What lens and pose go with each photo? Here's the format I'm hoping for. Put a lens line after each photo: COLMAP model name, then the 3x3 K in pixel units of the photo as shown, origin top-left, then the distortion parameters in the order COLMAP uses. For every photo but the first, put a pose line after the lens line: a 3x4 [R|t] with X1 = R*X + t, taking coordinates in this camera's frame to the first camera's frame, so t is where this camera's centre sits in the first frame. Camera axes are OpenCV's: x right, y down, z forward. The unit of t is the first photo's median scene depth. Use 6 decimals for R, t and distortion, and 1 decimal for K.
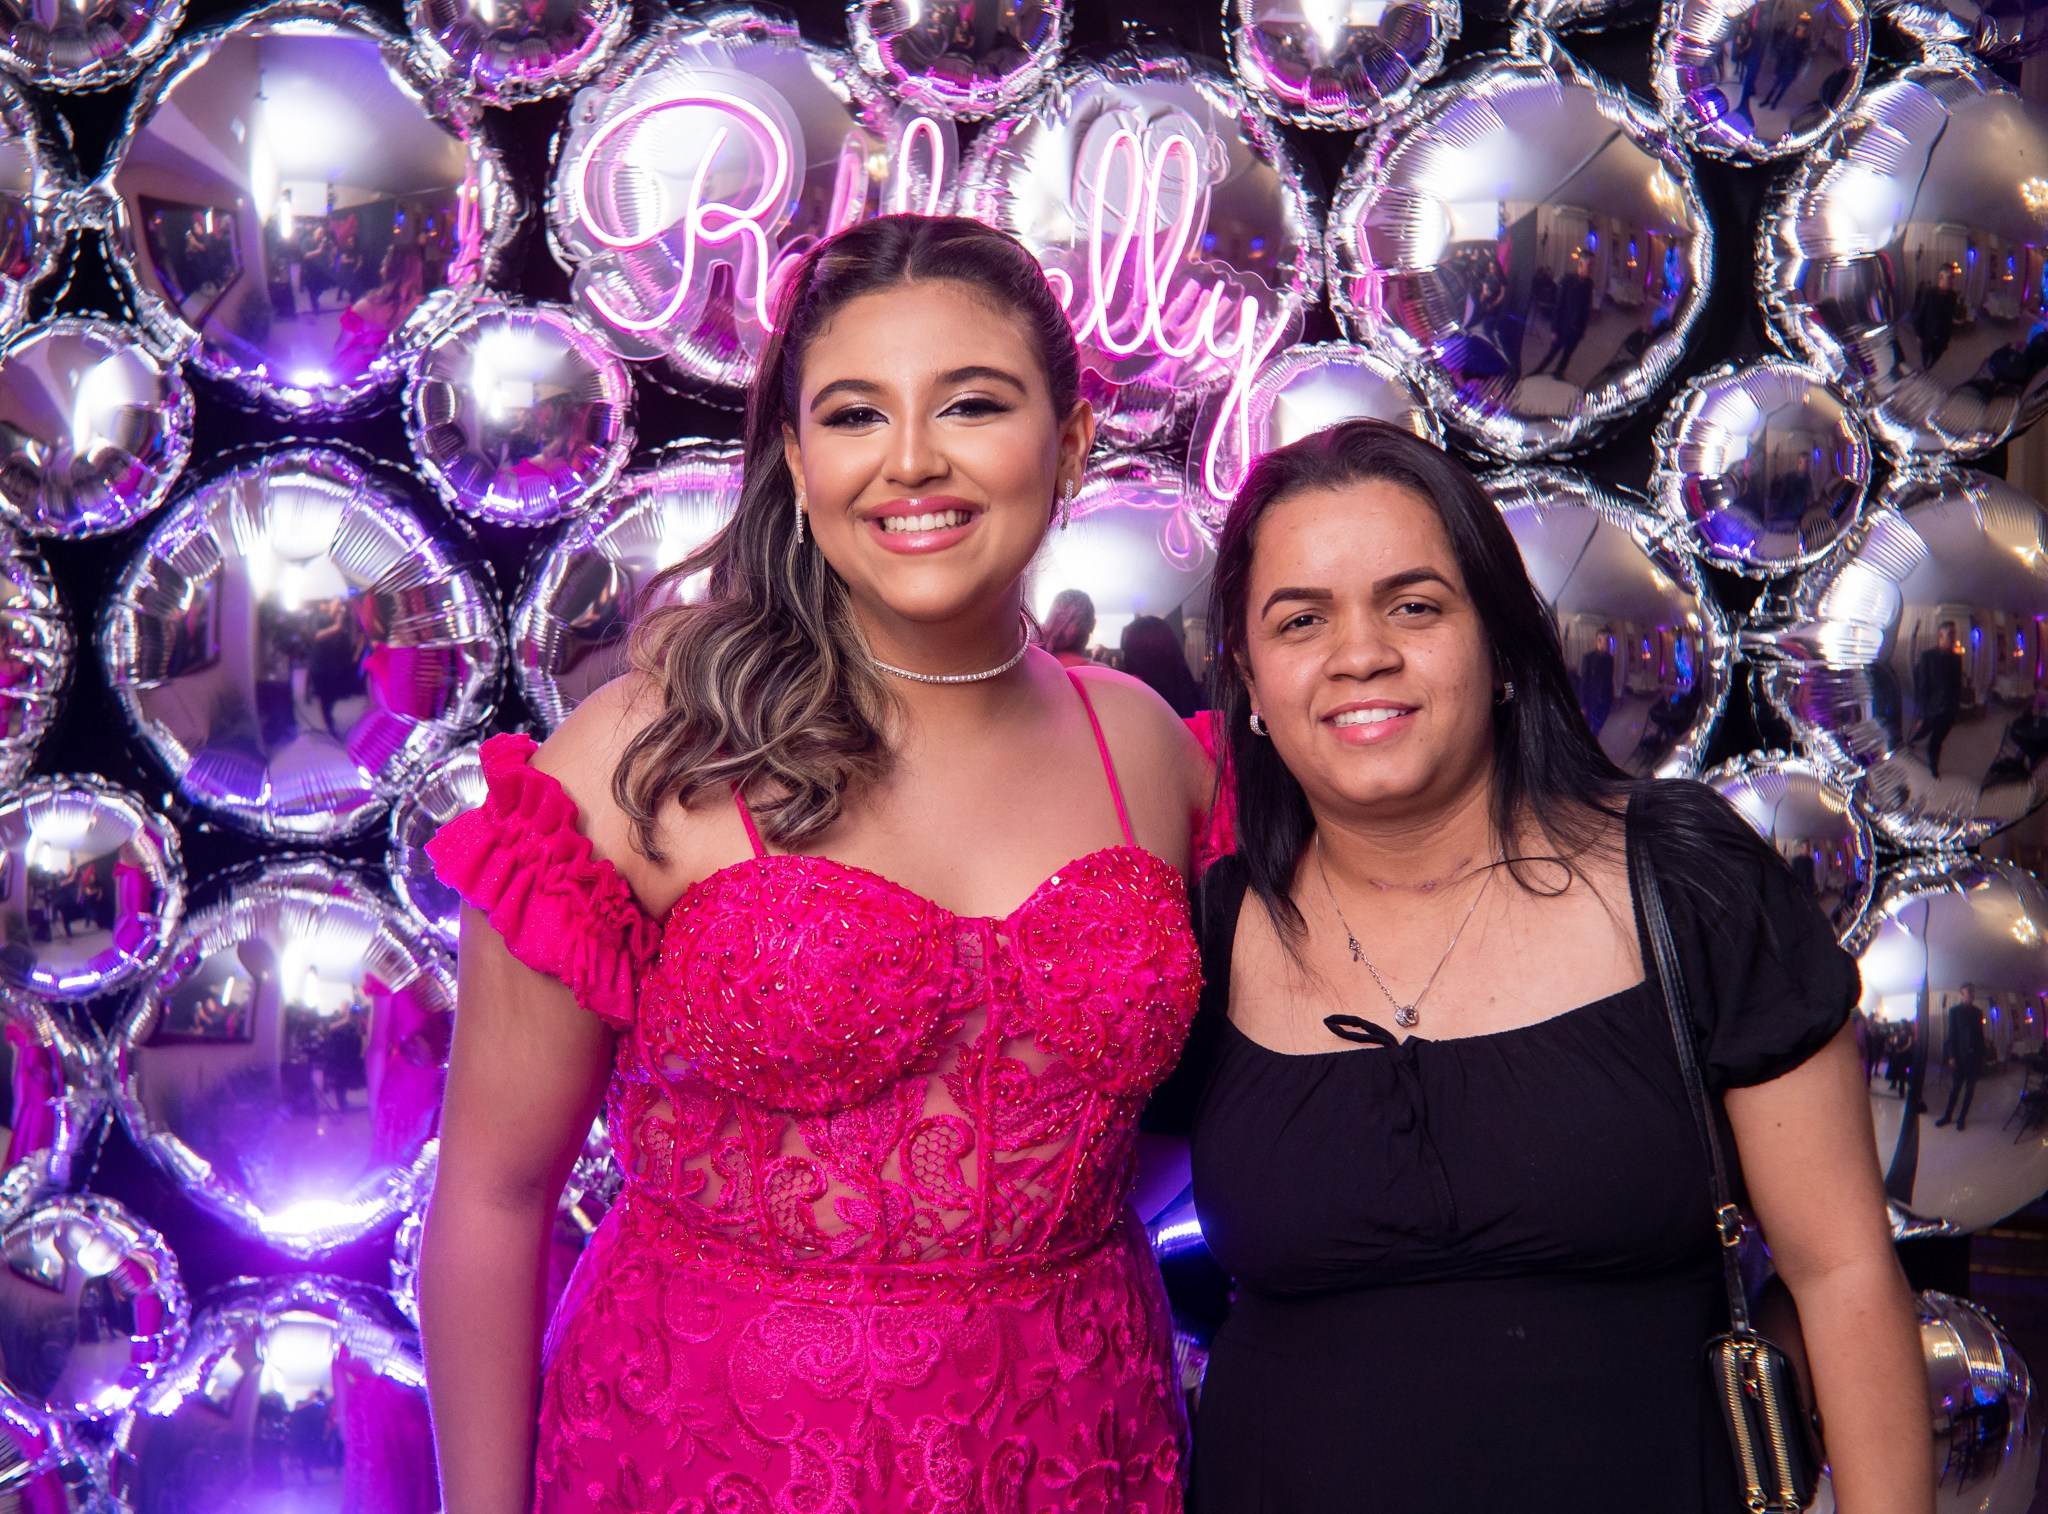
lens RADIAL K [[2338.2, 0, 883.5], [0, 2338.2, 746.9], [0, 0, 1]] dist [-0.103197, 0.000000]
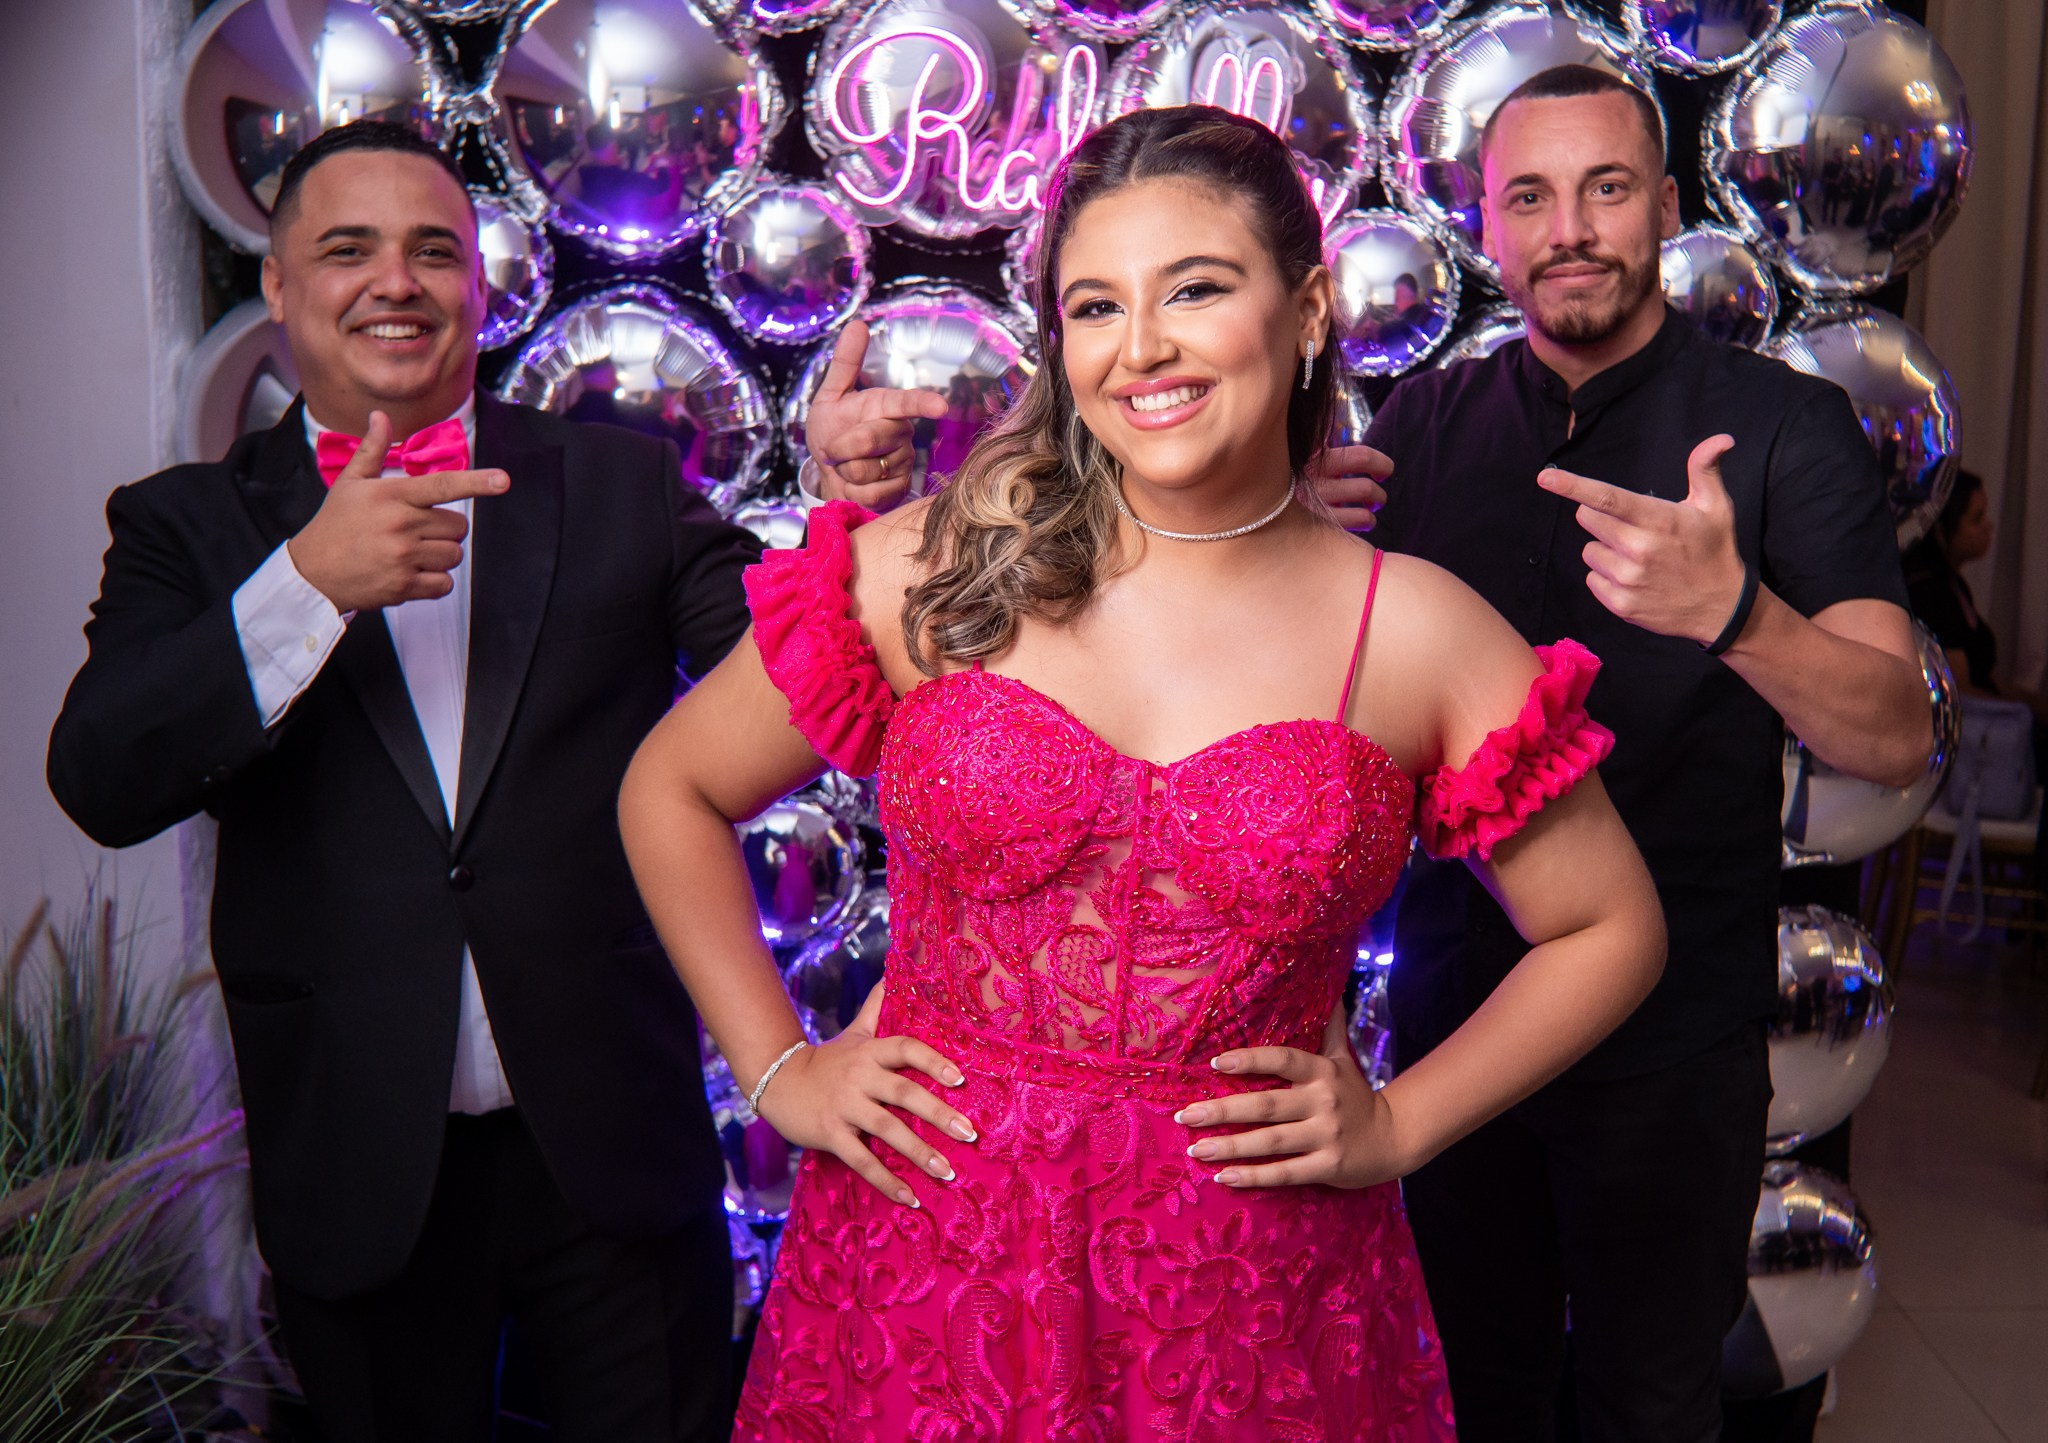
lens RADIAL K [[2287.6, 0, 1064.3], [0, 2287.6, 730.4], [0, 0, 1]] dist [-0.107121, 0.000000]
pose [[0.999941, 0.006909, -0.008387, 0.020409], [-0.005796, 0.992000, 0.126104, -0.037605], [0.009191, -0.126048, 0.991982, -0.368522]]
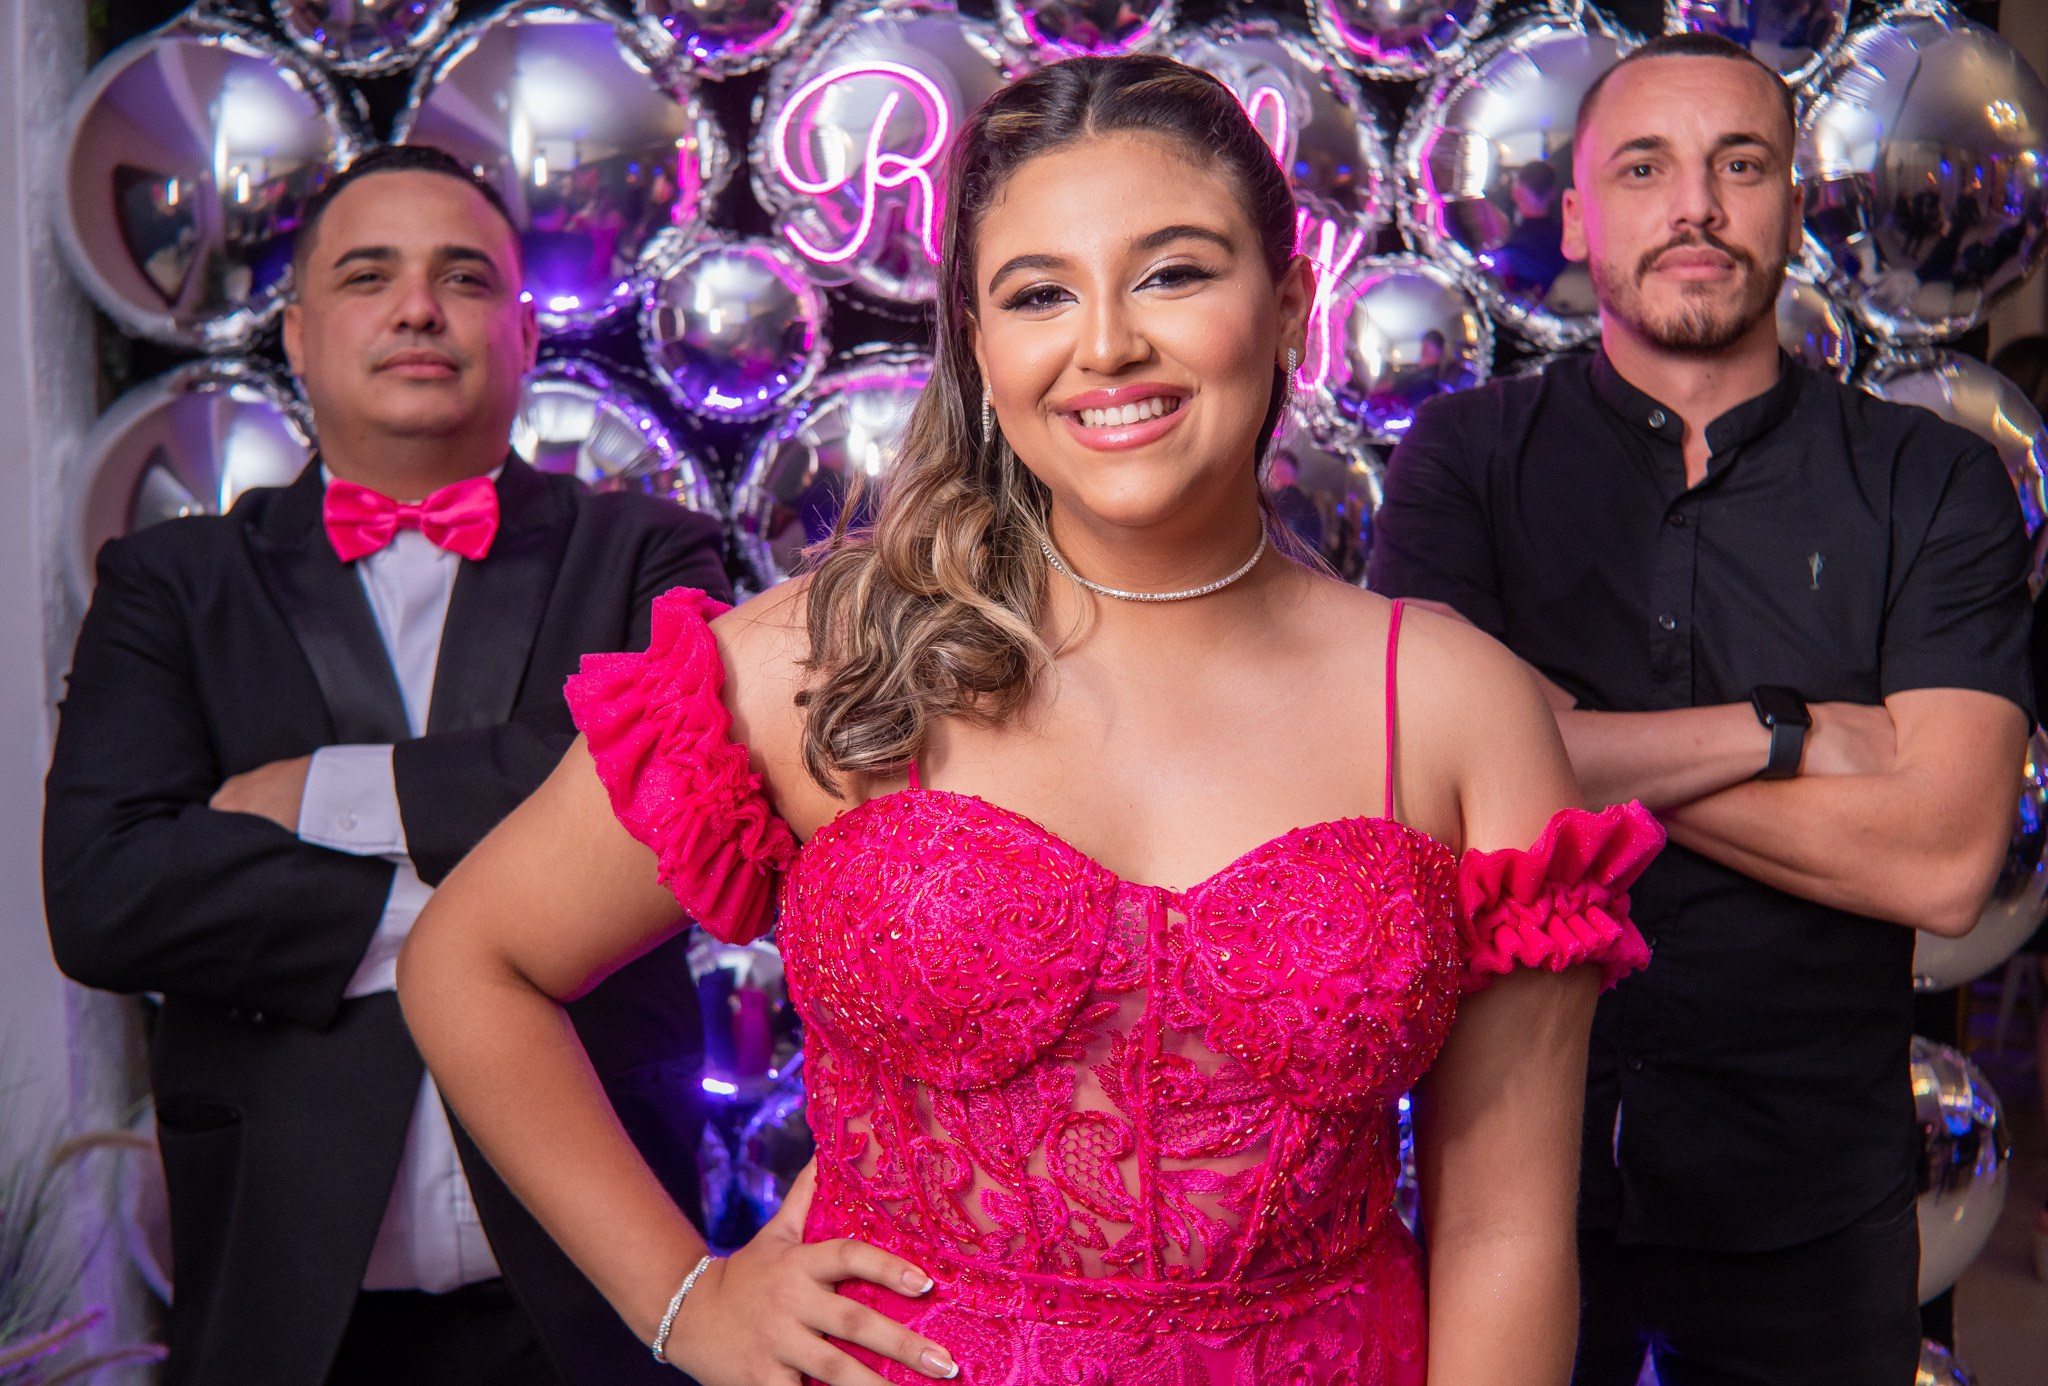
lens RADIAL K [[2254.7, 0, 963.4], [0, 2254.7, 693.2], [0, 0, 1]] dist [-0.104520, 0.000000]
pose [[0.998687, -0.012676, -0.049633, 0.021021], [0.015218, 0.998574, 0.051164, -0.009491], [0.048914, -0.051852, 0.997456, -0.188558]]
